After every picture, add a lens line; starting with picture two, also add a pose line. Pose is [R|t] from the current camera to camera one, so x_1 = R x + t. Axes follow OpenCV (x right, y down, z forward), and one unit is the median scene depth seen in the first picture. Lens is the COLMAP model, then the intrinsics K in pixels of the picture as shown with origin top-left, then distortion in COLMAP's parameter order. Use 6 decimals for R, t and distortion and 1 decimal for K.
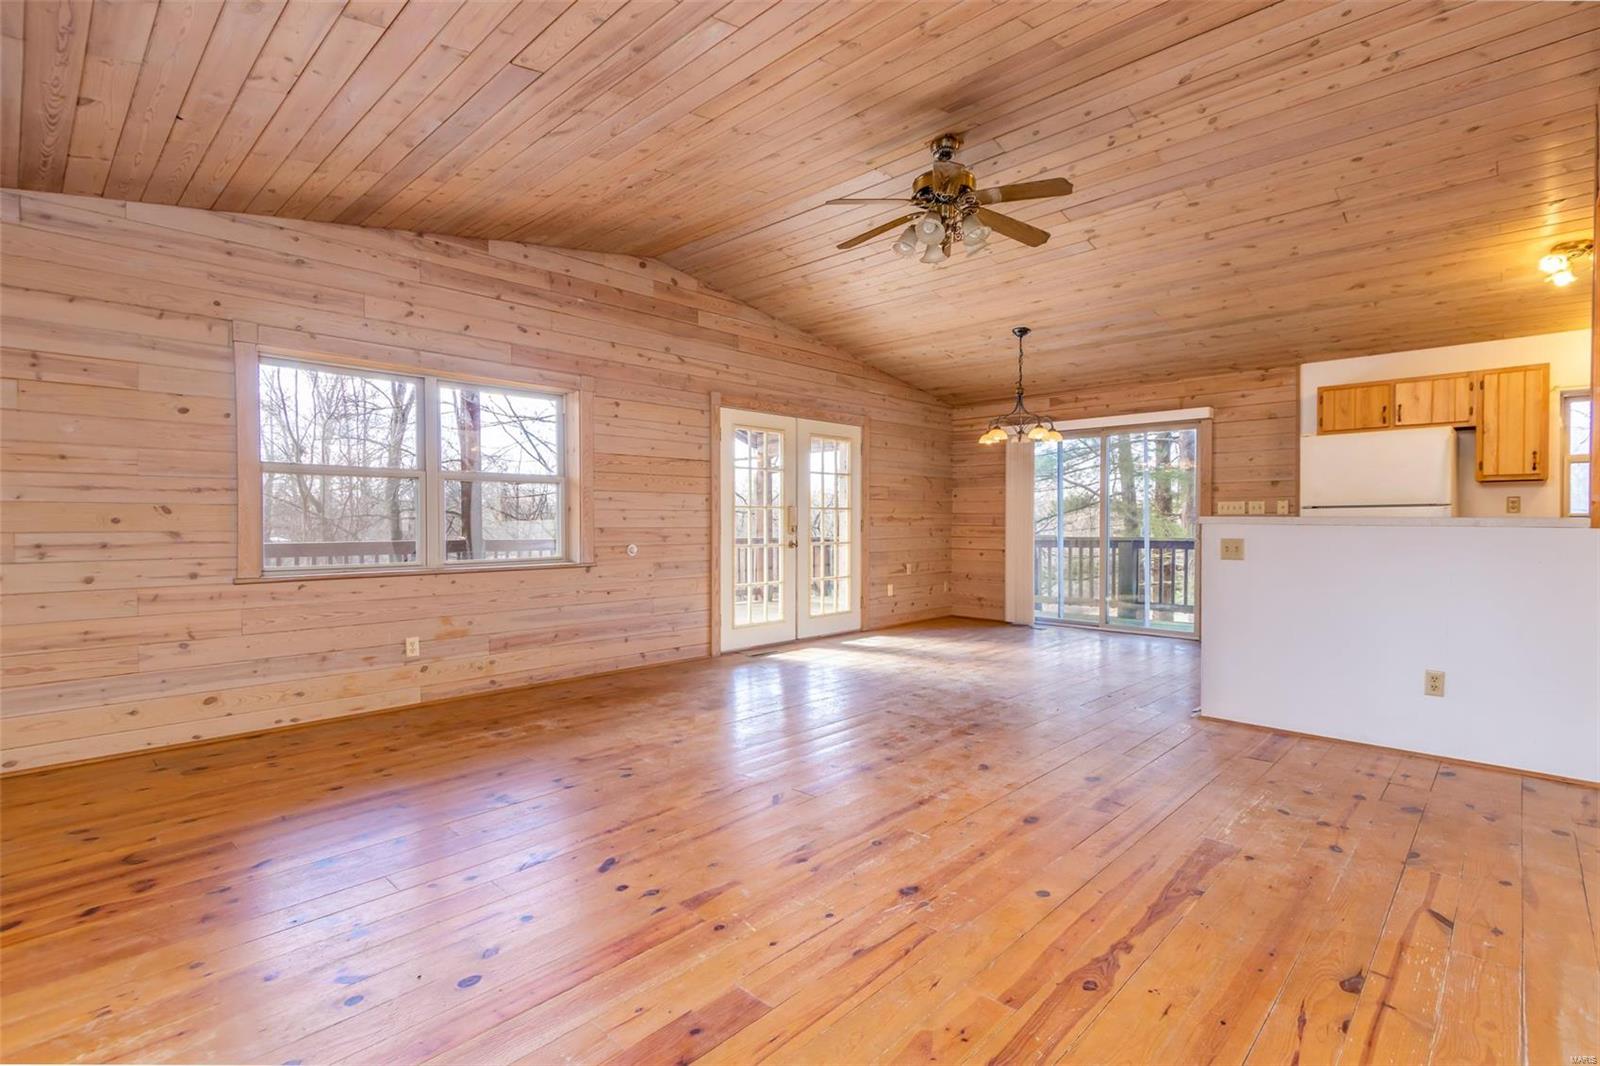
lens RADIAL K [[751.0, 0, 797.8], [0, 751.0, 531.0], [0, 0, 1]] dist [0.004509, -0.000118]
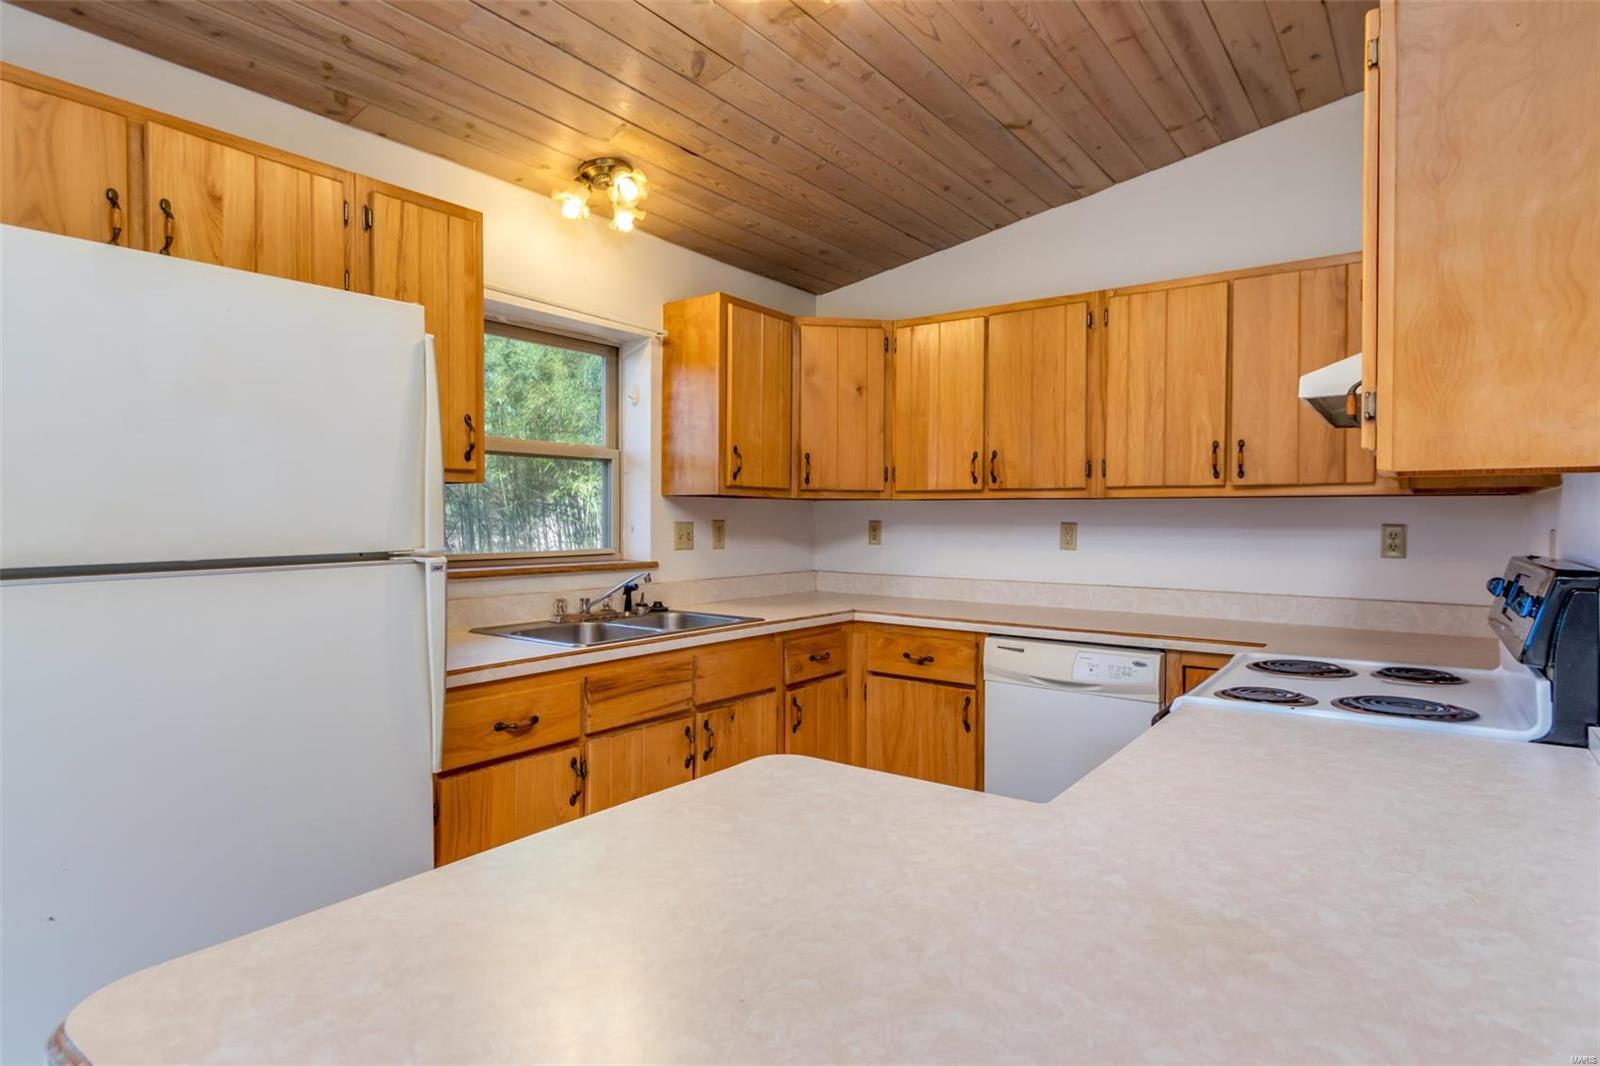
lens RADIAL K [[874.5, 0, 800.9], [0, 874.5, 517.9], [0, 0, 1]] dist [0.012742, -0.000860]
pose [[-0.131440, -0.005788, 0.991307, 0.399125], [0.010243, 0.999922, 0.007196, -0.043081], [-0.991271, 0.011100, -0.131370, 0.750516]]
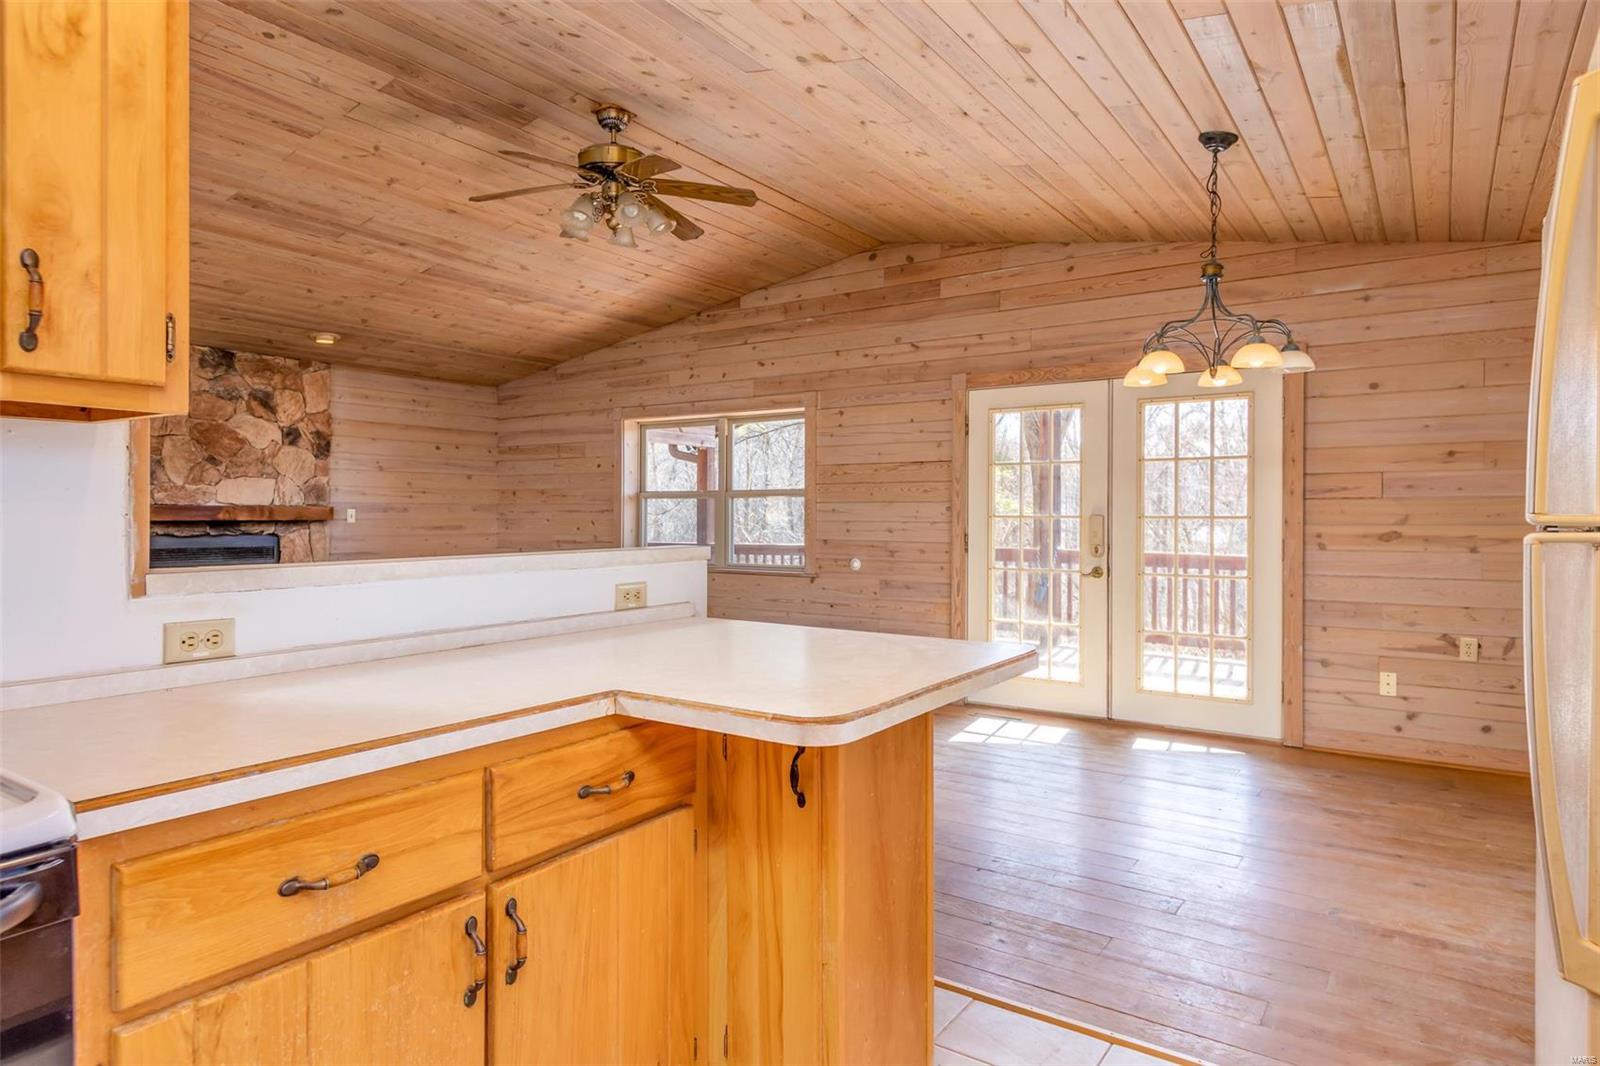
lens RADIAL K [[938.0, 0, 802.3], [0, 938.0, 521.7], [0, 0, 1]] dist [0.003846, 0.000189]
pose [[0.165900, 0.005627, -0.986127, 0.866567], [-0.017423, 0.999844, 0.002775, -0.027969], [0.985989, 0.016721, 0.165972, 0.685159]]
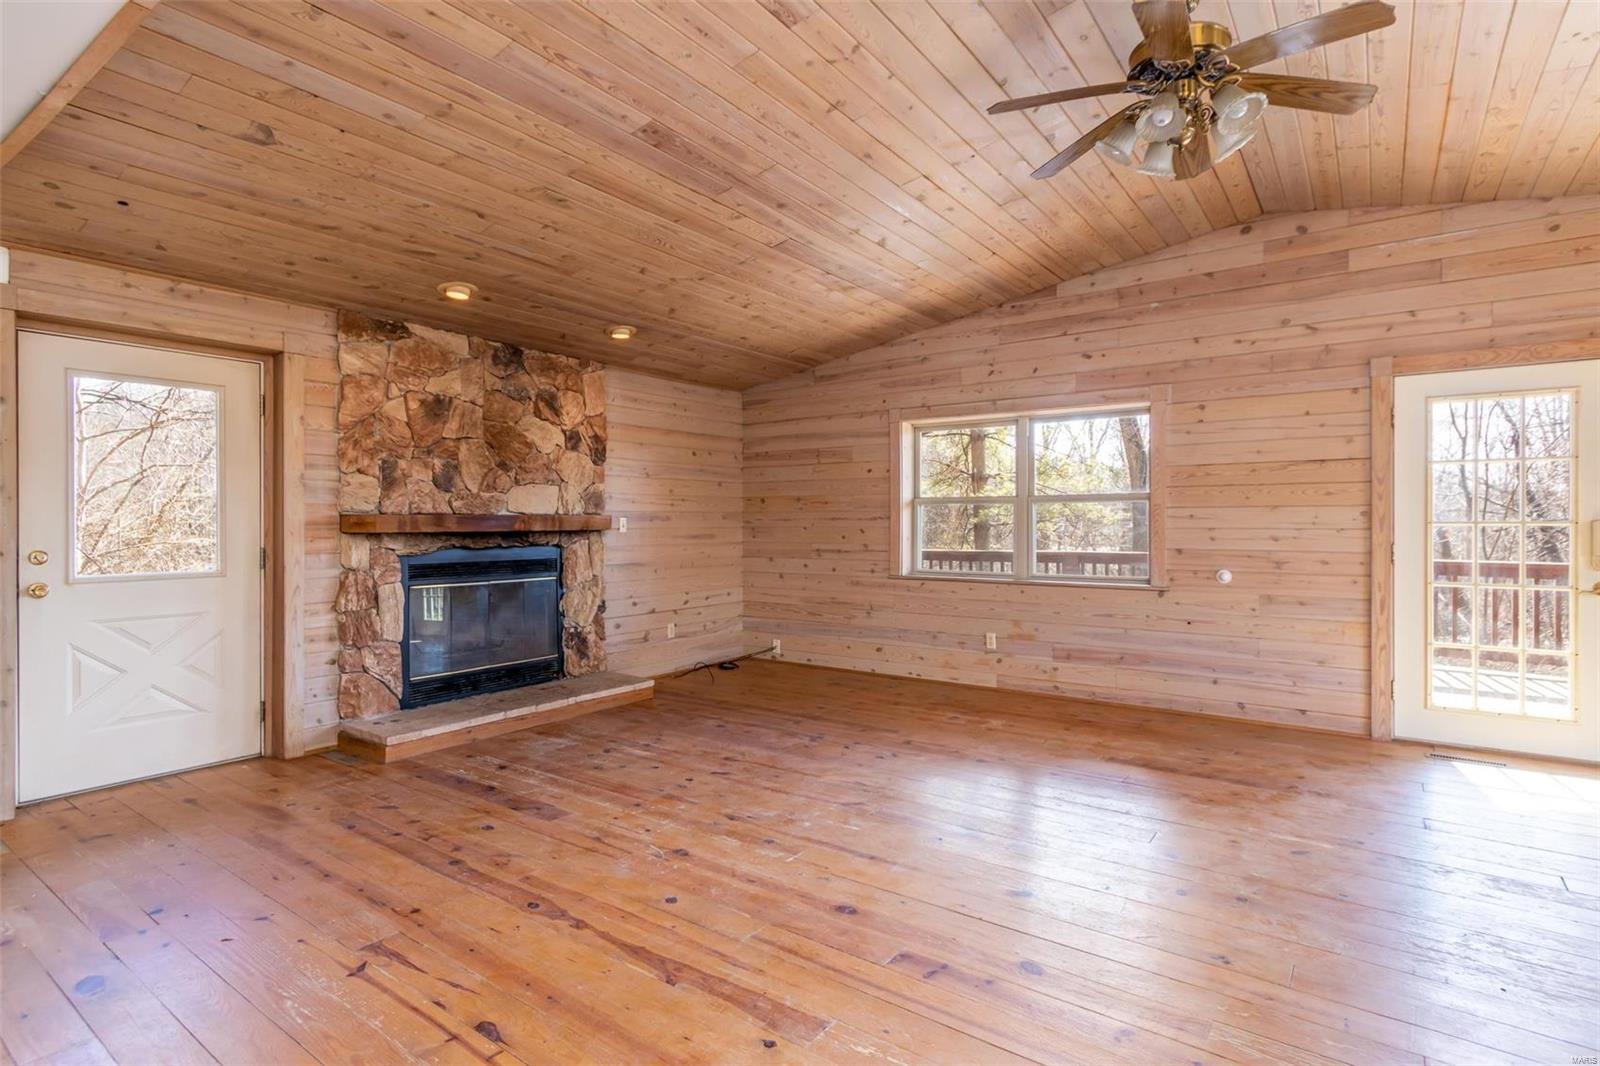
lens RADIAL K [[798.0, 0, 800.0], [0, 798.0, 525.4], [0, 0, 1]] dist [0.002885, -0.000290]
pose [[0.137849, 0.003662, -0.990446, 0.557189], [-0.012015, 0.999926, 0.002025, -0.026004], [0.990380, 0.011621, 0.137883, 0.377358]]
